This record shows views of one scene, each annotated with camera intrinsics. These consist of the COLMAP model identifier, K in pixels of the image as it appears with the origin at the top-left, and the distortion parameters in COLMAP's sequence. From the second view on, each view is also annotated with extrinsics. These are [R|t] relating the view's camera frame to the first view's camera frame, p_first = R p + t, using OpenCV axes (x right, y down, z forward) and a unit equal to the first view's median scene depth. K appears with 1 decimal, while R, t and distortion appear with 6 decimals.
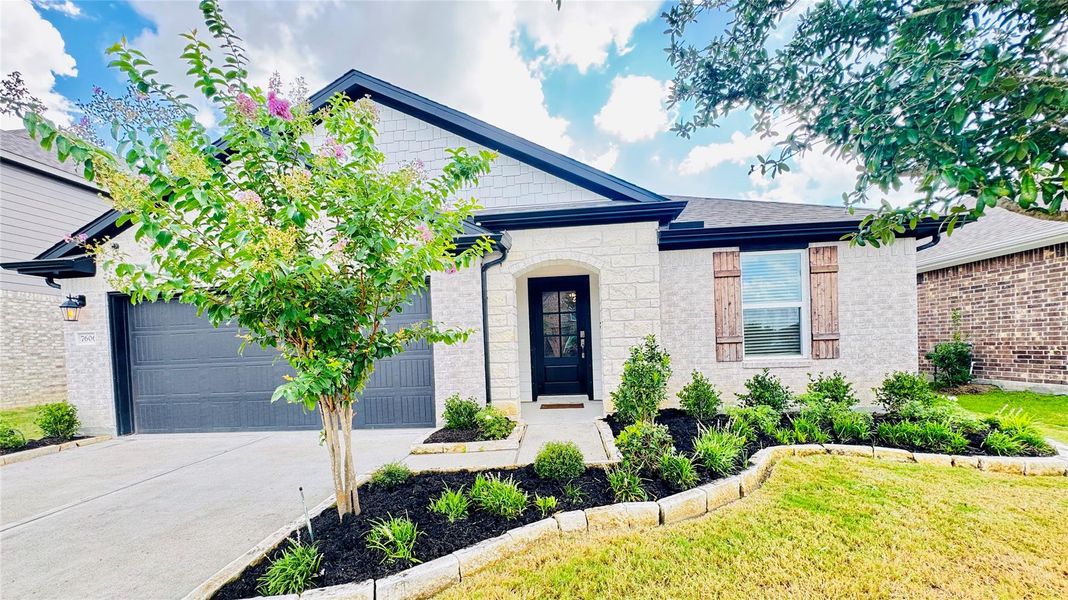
lens RADIAL K [[427.6, 0, 533.1], [0, 427.6, 300.7], [0, 0, 1]] dist [-0.004862, 0.000382]
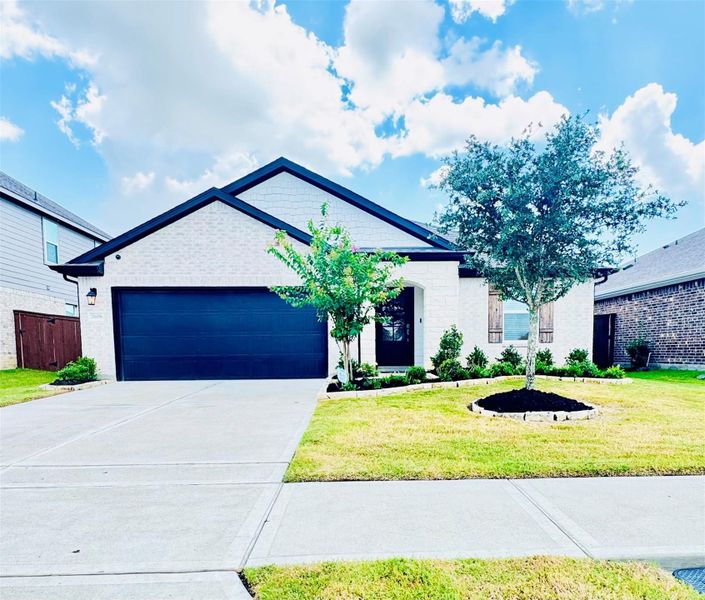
lens RADIAL K [[728.0, 0, 352.9], [0, 728.0, 296.9], [0, 0, 1]] dist [-0.012377, -0.008401]
pose [[0.986957, 0.040749, 0.155739, -0.578635], [-0.041775, 0.999122, 0.003319, -0.030520], [-0.155467, -0.009782, 0.987793, -1.820133]]
